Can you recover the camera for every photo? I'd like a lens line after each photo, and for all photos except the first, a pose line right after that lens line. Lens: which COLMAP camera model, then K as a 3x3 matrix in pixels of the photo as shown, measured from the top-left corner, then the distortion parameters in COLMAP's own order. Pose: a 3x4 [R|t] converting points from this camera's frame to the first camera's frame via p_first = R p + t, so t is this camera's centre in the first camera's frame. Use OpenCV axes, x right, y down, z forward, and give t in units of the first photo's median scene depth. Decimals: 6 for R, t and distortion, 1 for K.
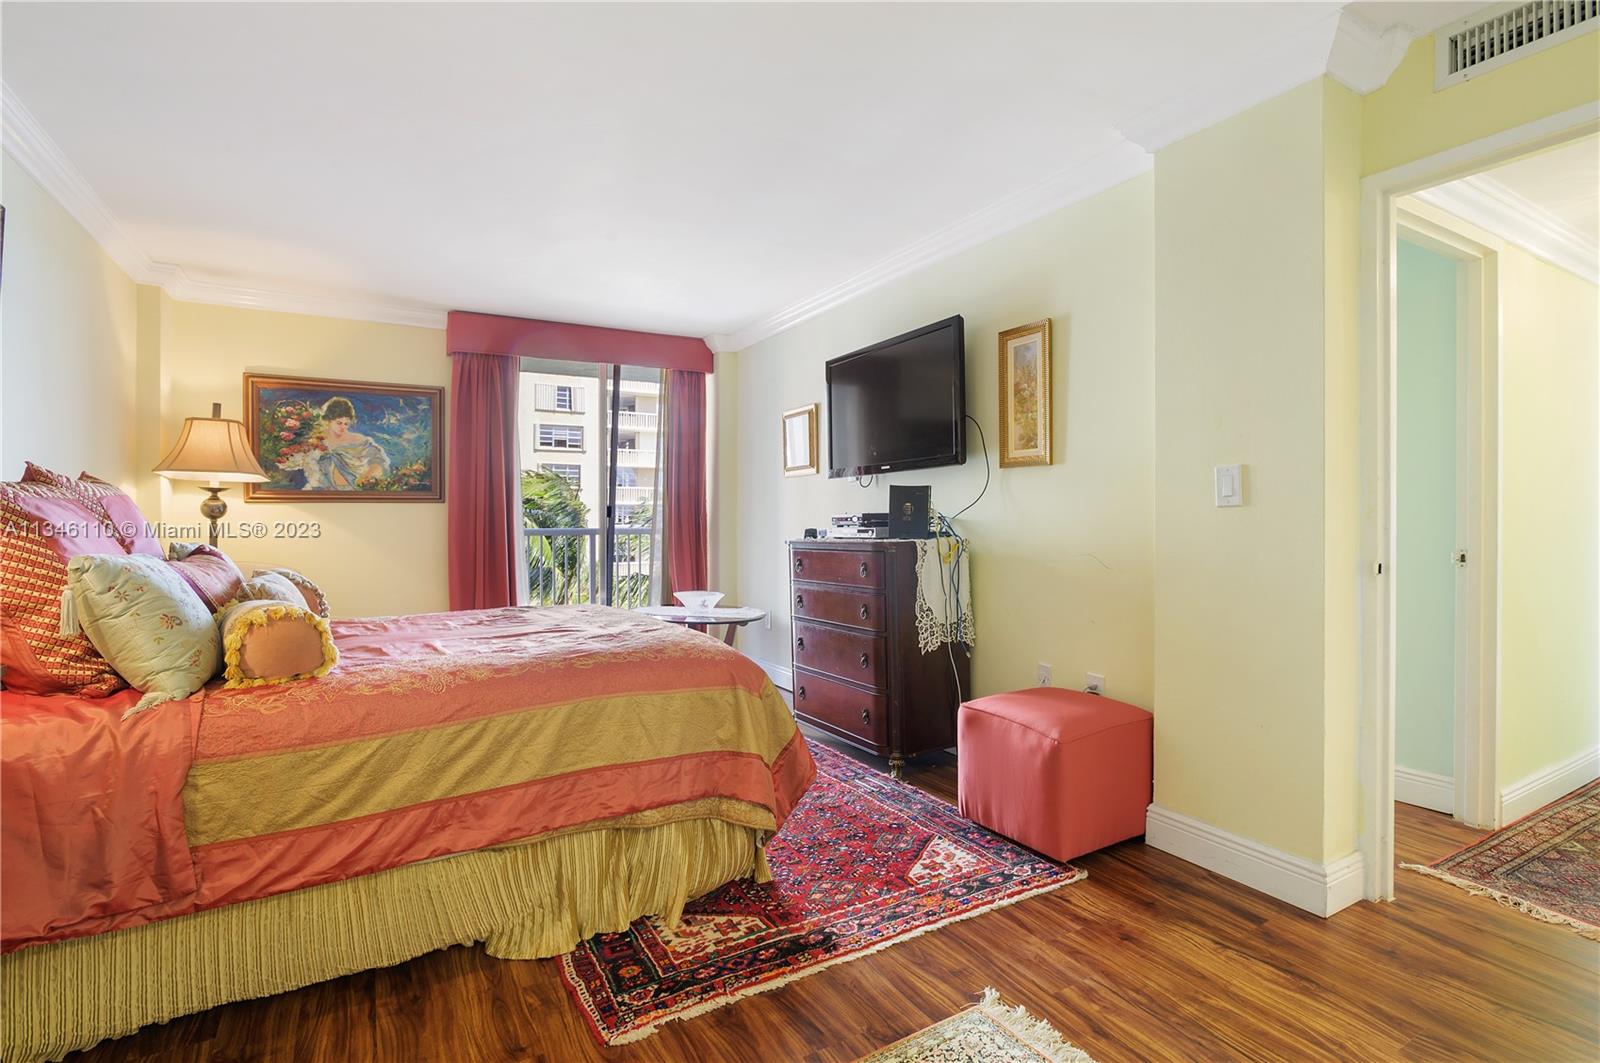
lens RADIAL K [[794.0, 0, 820.4], [0, 794.0, 513.2], [0, 0, 1]] dist [-0.015621, 0.000681]
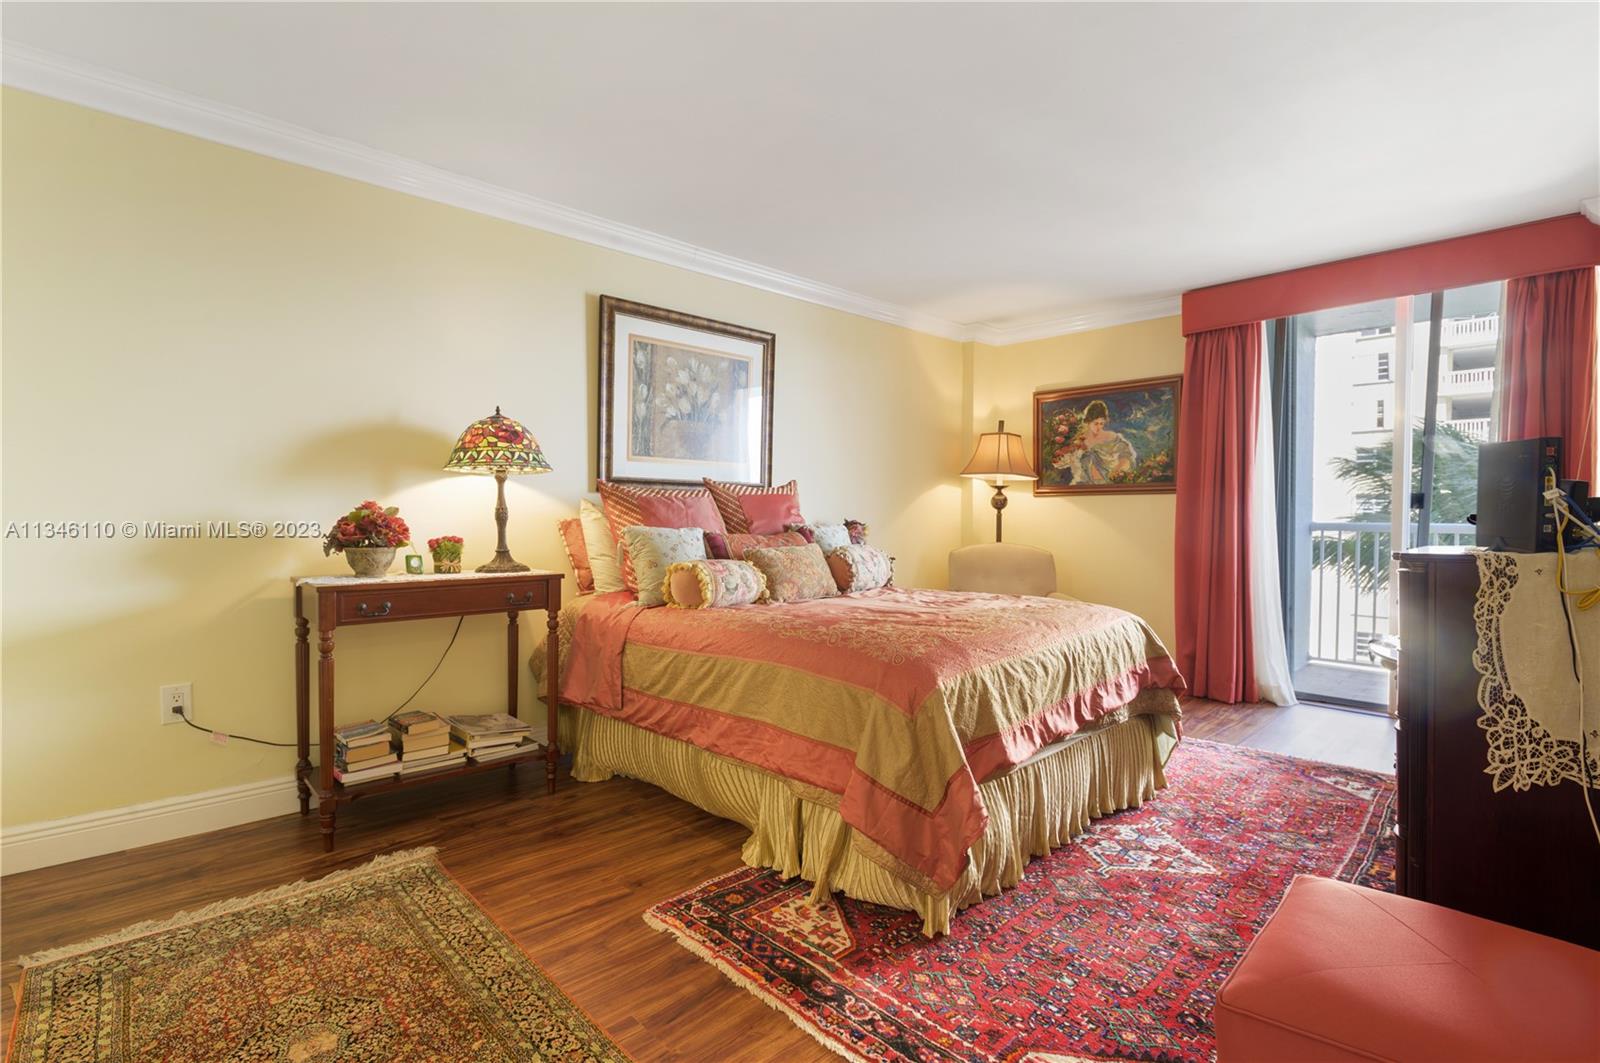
lens RADIAL K [[767.2, 0, 800.0], [0, 767.2, 531.5], [0, 0, 1]] dist [-0.023255, -0.000318]
pose [[0.198111, 0.028206, -0.979774, 0.430431], [0.003175, 0.999562, 0.029418, 0.005534], [0.980175, -0.008938, 0.197934, 0.441507]]
